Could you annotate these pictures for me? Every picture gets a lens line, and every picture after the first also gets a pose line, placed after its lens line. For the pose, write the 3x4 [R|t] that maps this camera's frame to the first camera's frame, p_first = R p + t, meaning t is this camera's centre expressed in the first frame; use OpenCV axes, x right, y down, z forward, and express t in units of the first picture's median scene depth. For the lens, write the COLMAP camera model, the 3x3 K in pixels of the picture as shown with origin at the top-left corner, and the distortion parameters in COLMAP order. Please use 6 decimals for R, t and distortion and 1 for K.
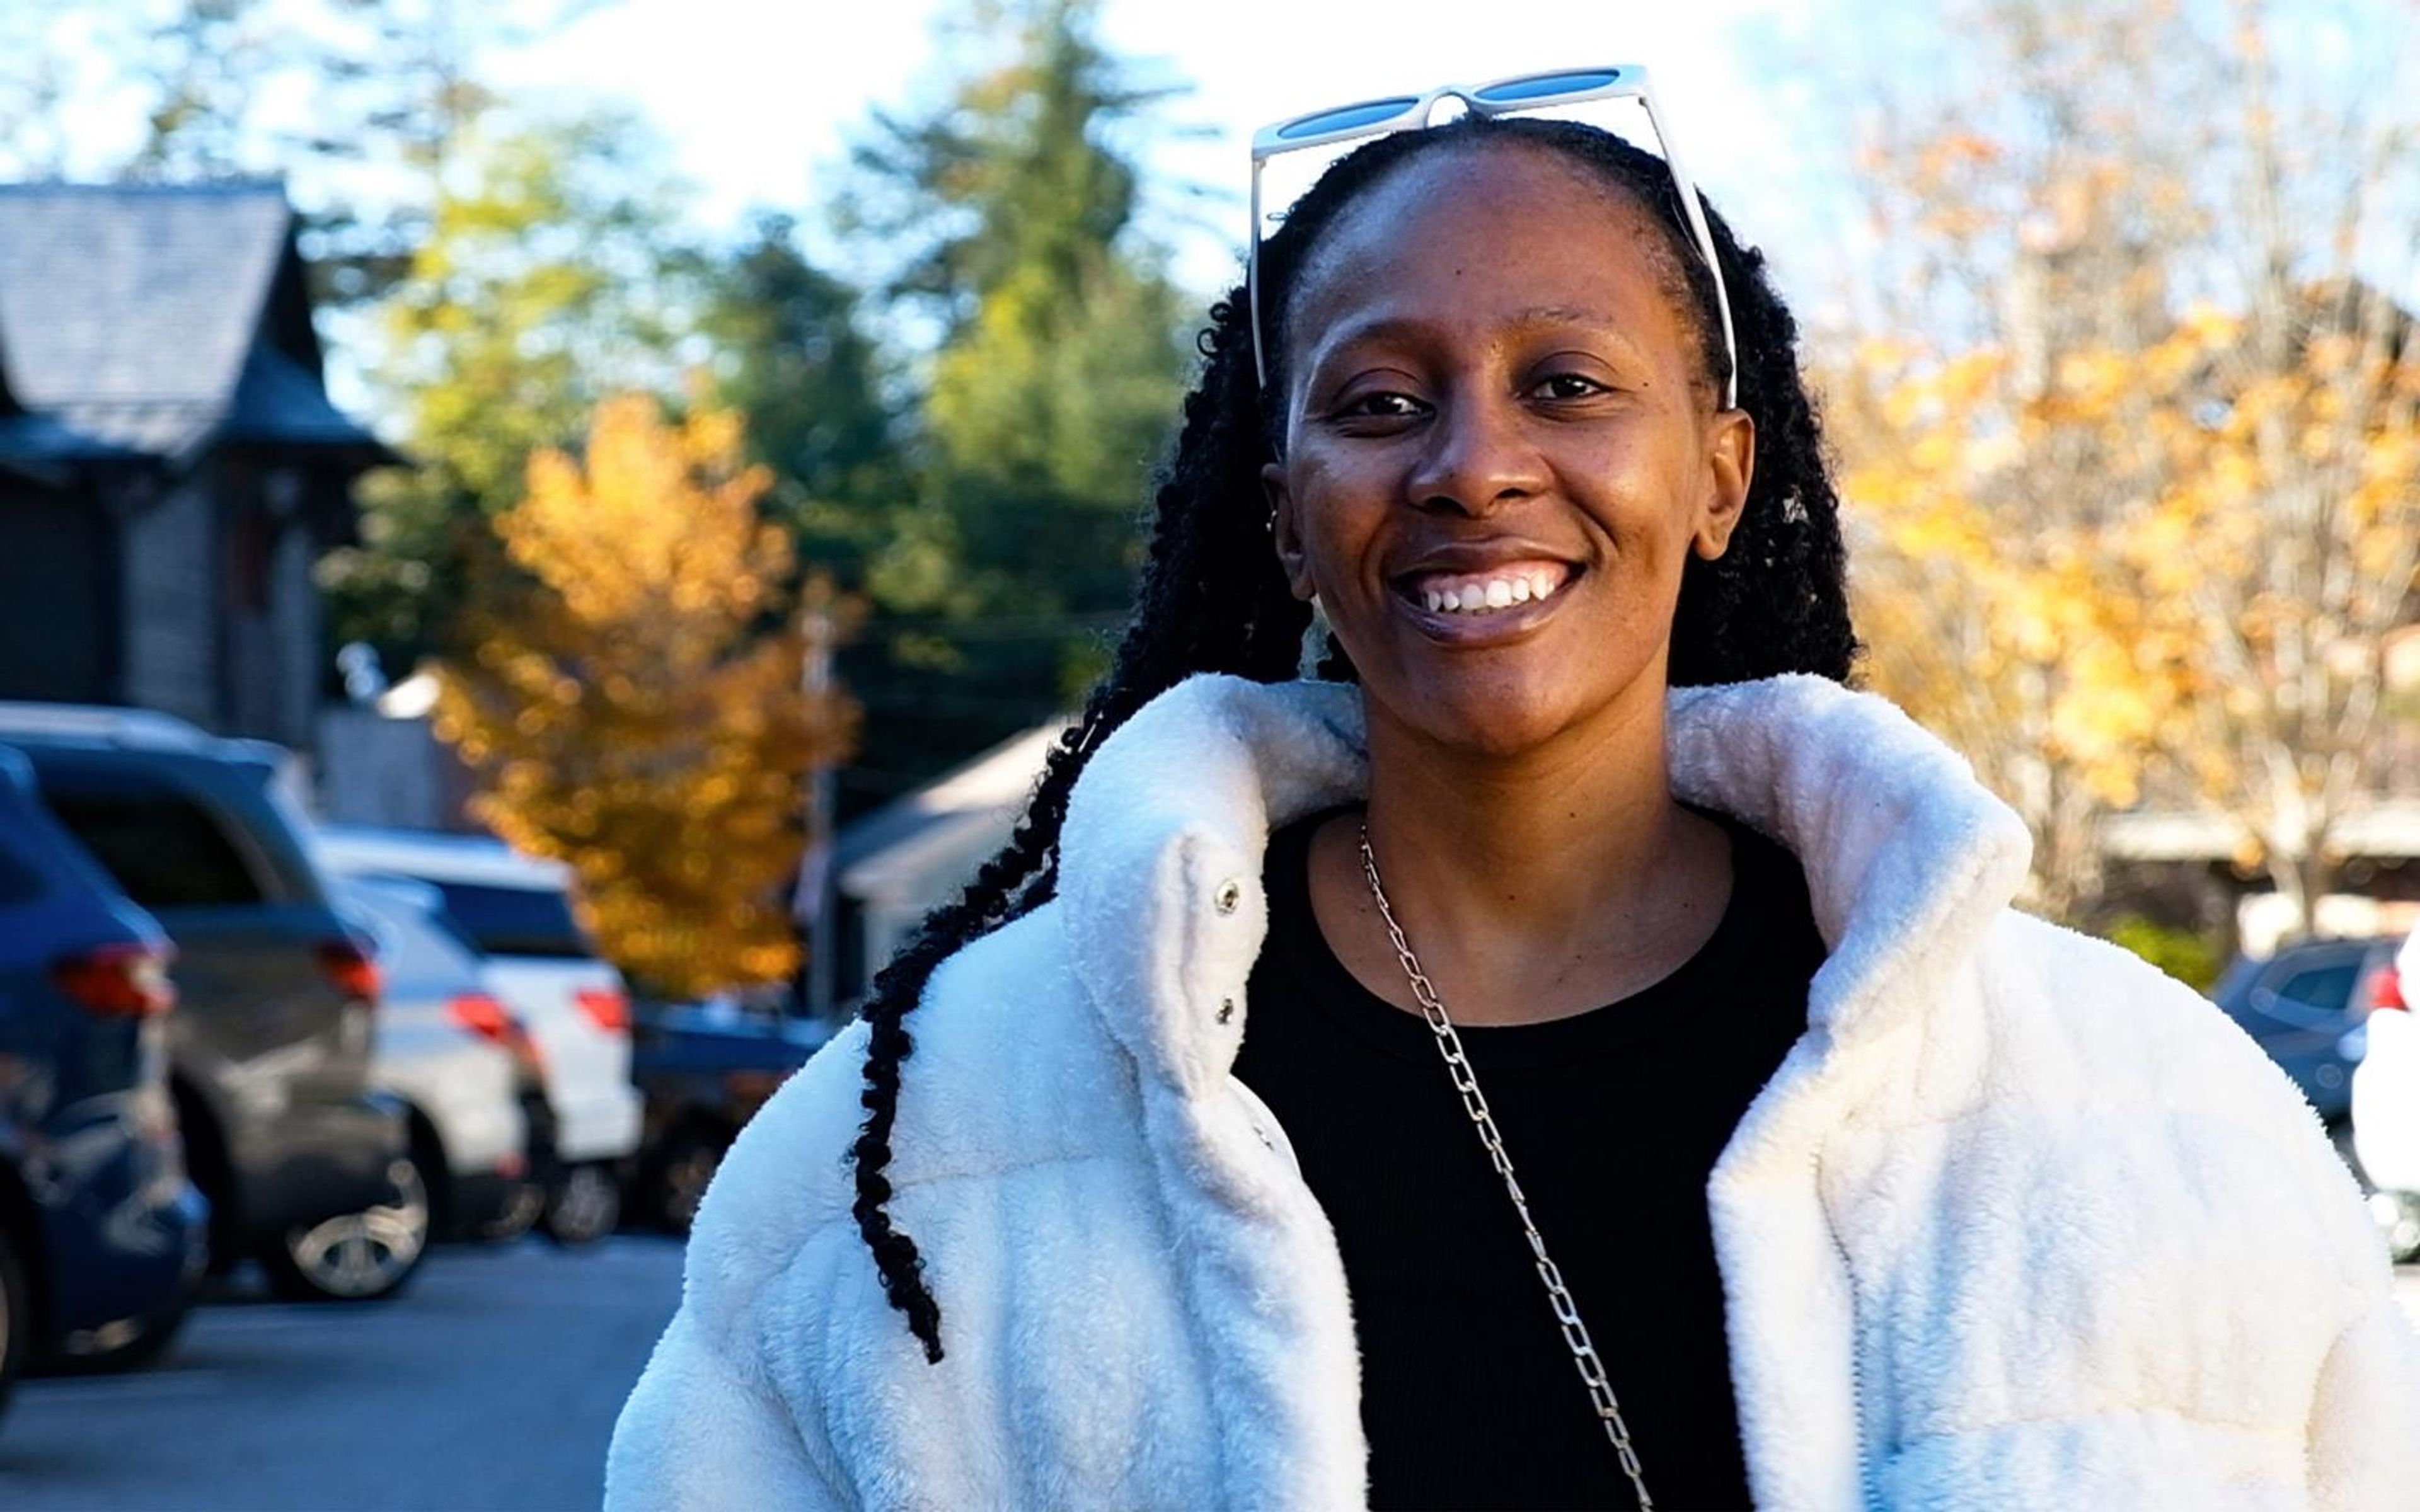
lens RADIAL K [[5761.7, 0, 1210.0], [0, 5761.7, 756.0], [0, 0, 1]] dist [0.057360, 0.040668]
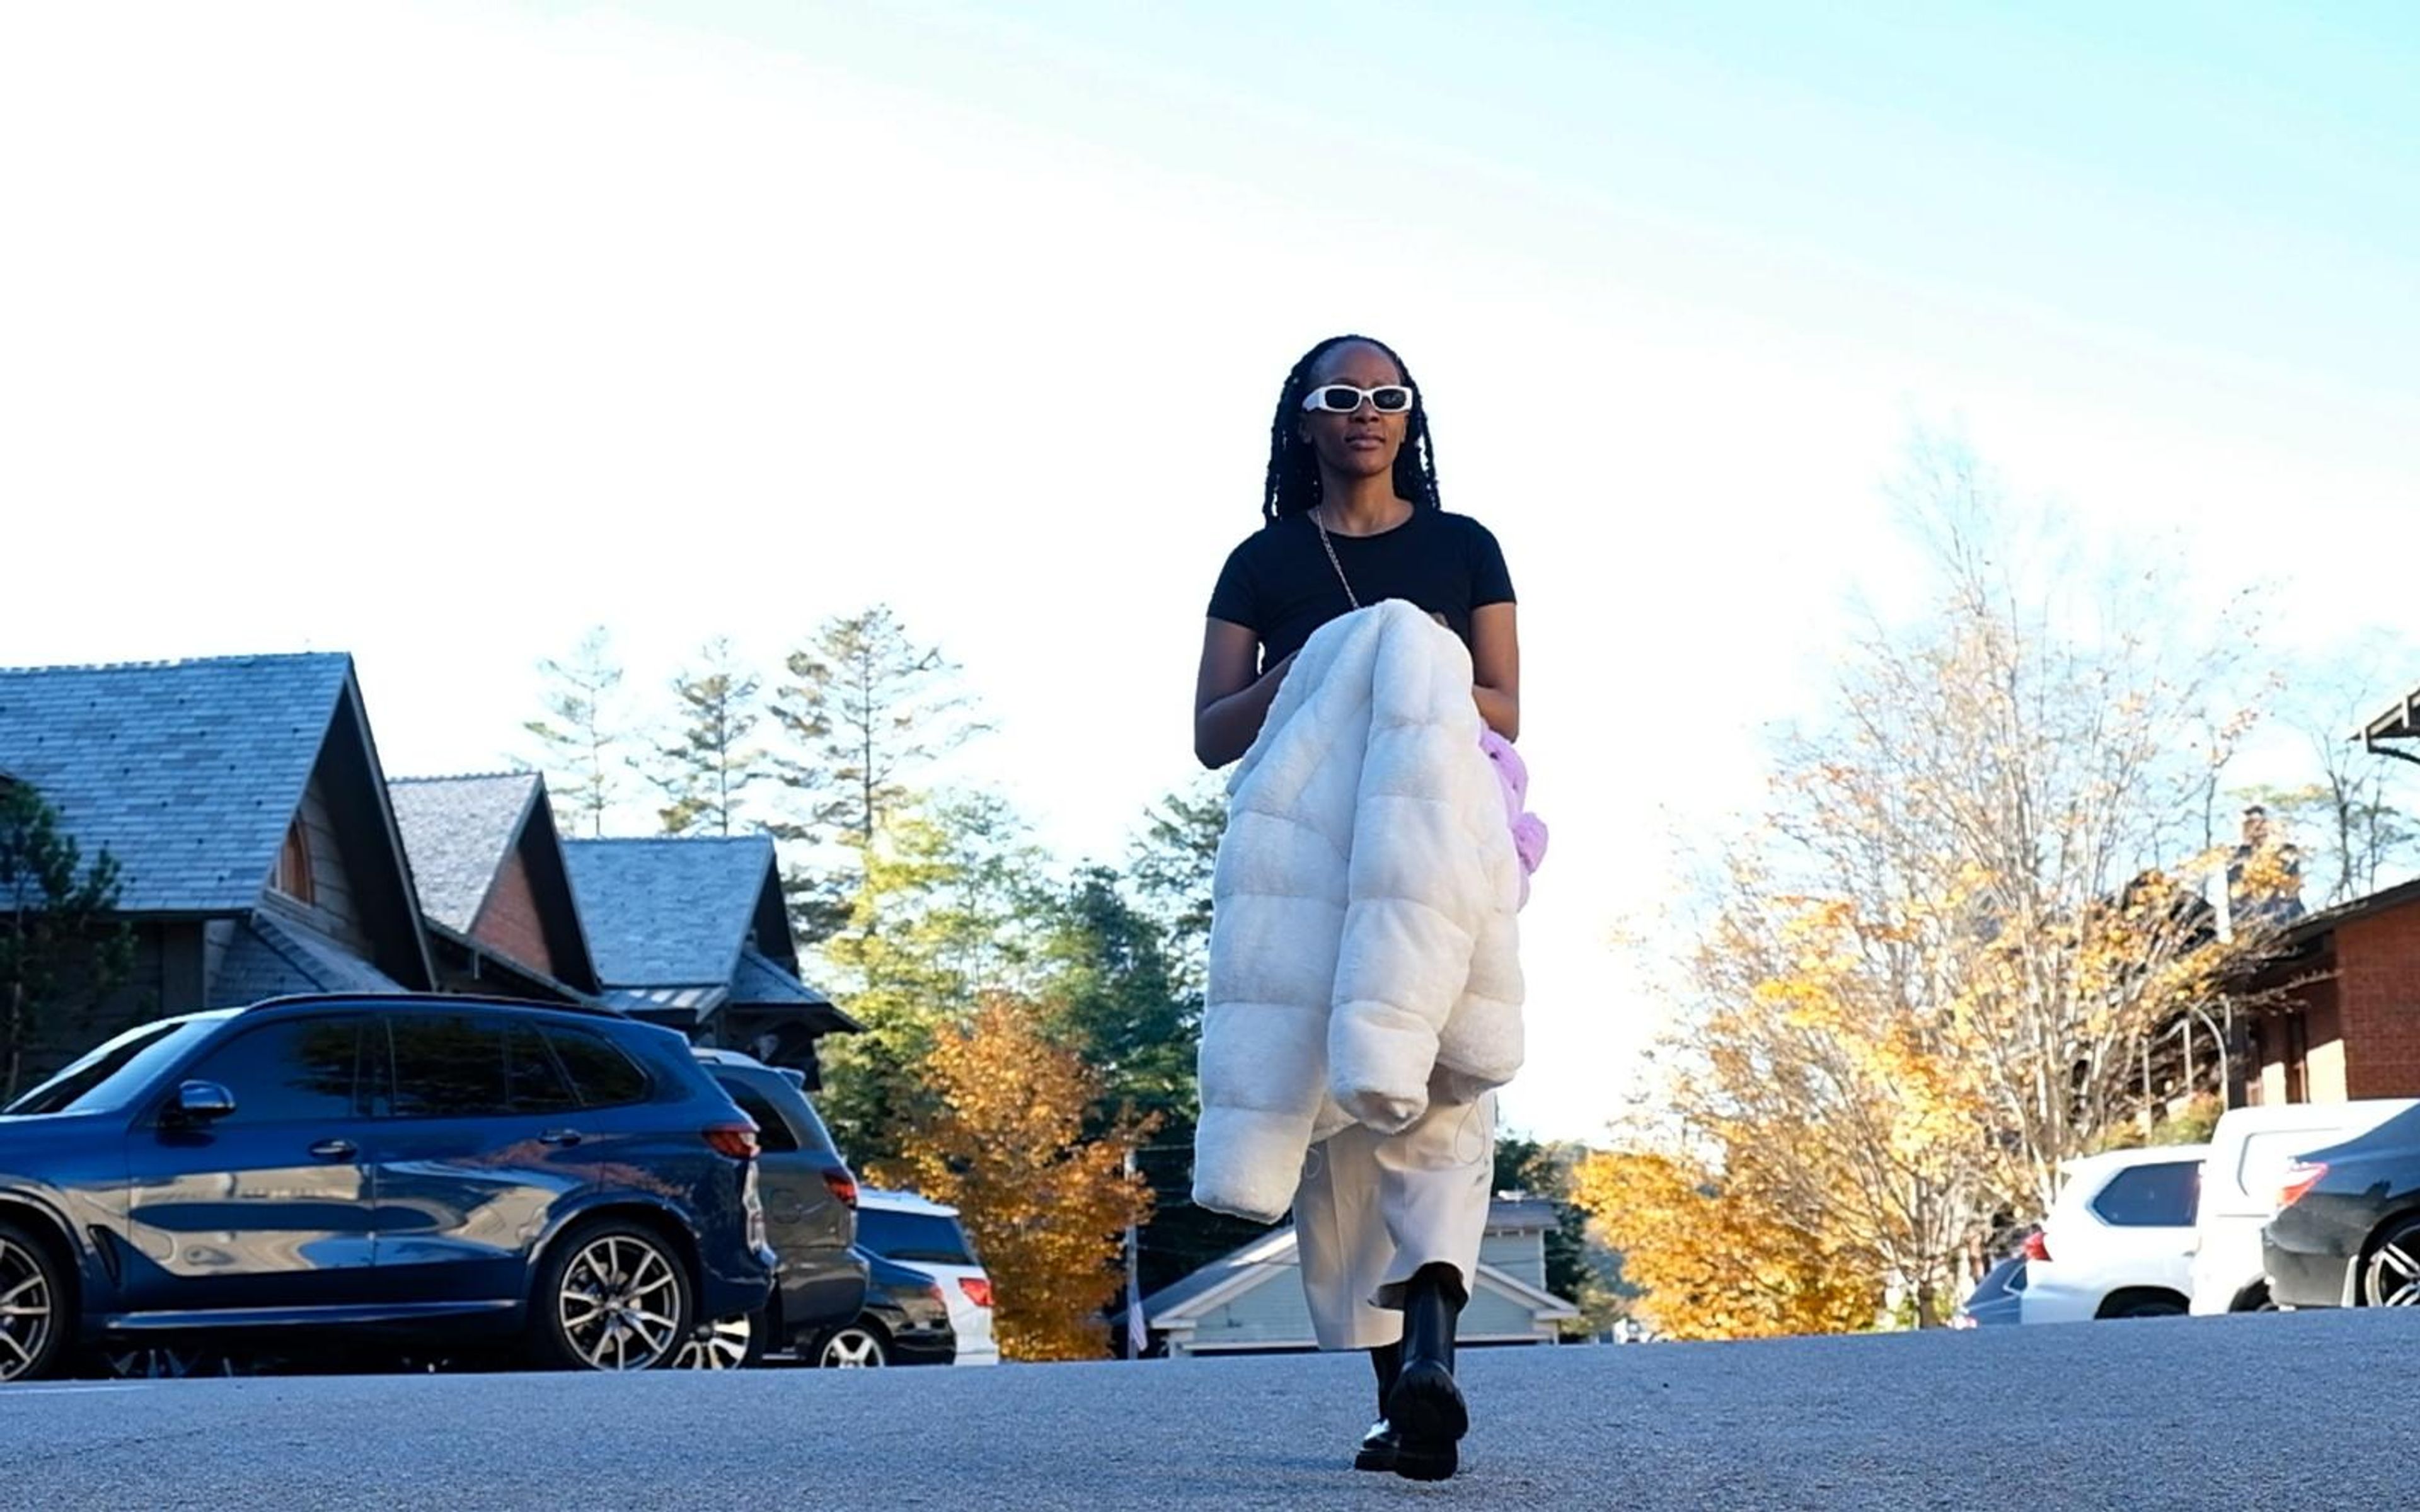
lens RADIAL K [[5525.0, 0, 1210.0], [0, 5525.0, 756.0], [0, 0, 1]] dist [0.009824, 0.295261]
pose [[0.997610, -0.023586, -0.064949, 0.041855], [0.014441, 0.990351, -0.137824, 0.067911], [0.067573, 0.136557, 0.988325, -0.360146]]
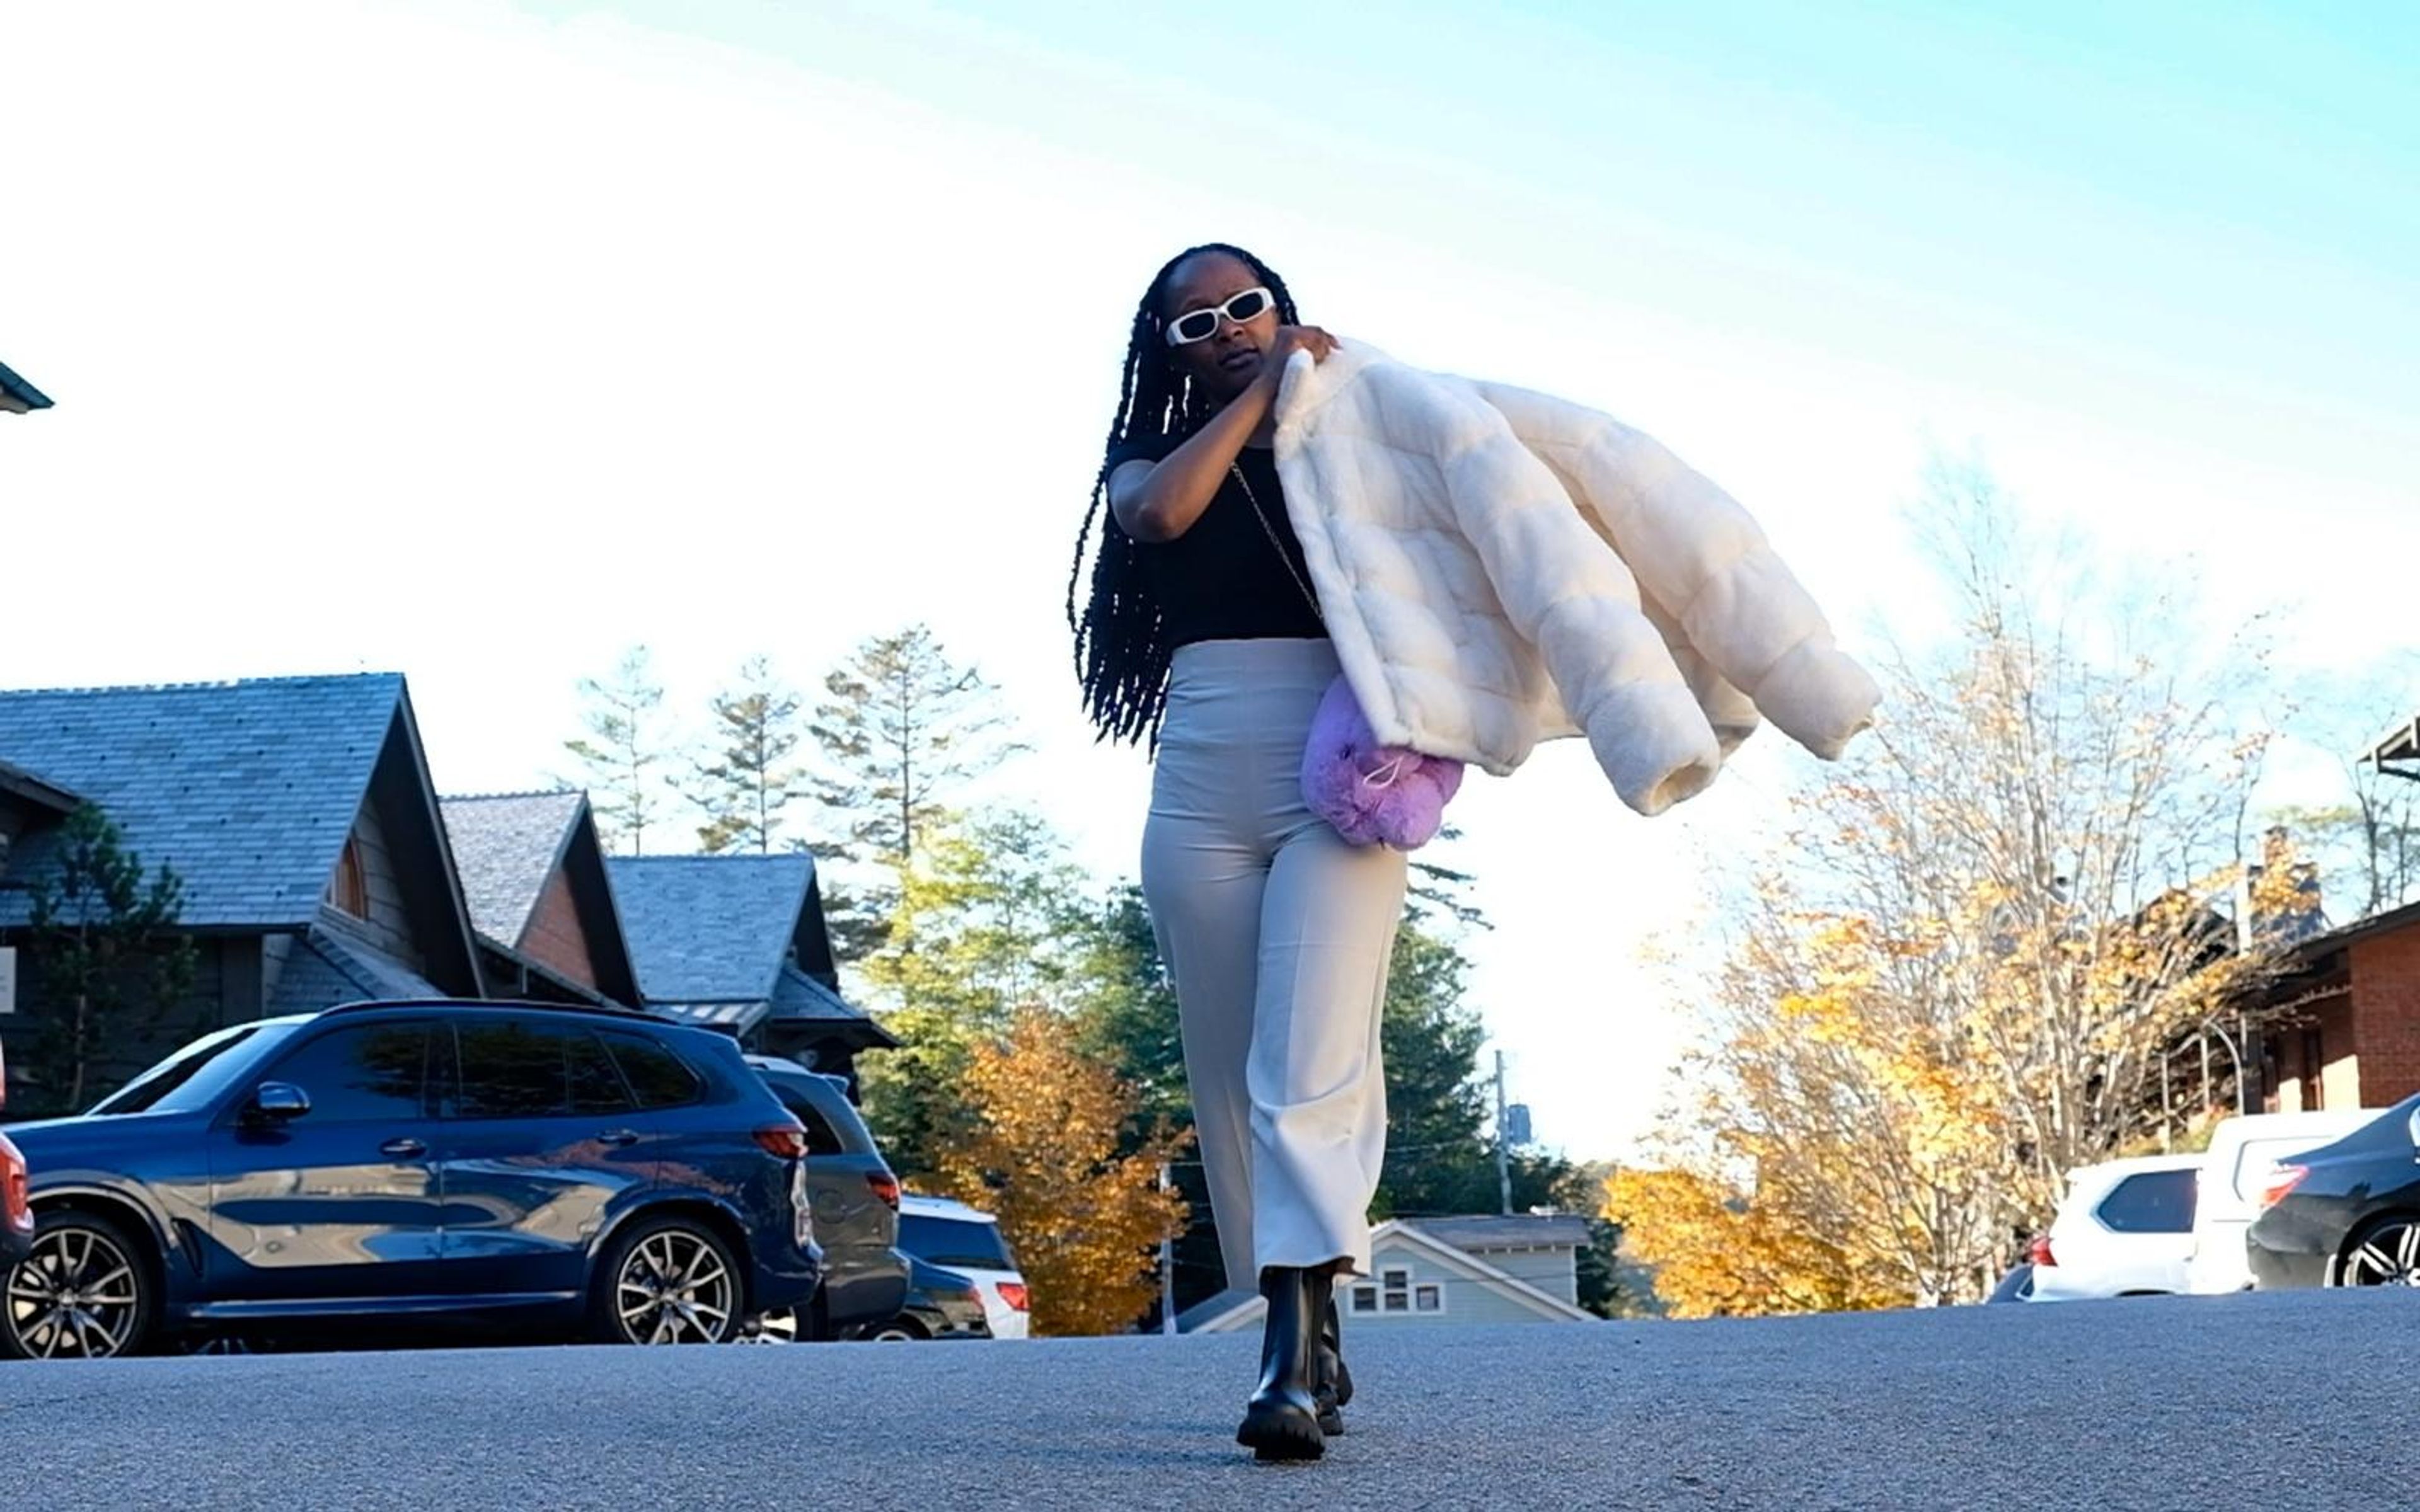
lens RADIAL K [[5761.7, 0, 1210.0], [0, 5761.7, 756.0], [0, 0, 1]] dist [0.057360, 0.040668]
pose [[0.997076, -0.022968, -0.072880, 0.049118], [0.012463, 0.989869, -0.141437, 0.077810], [0.075390, 0.140115, 0.987261, -0.429092]]
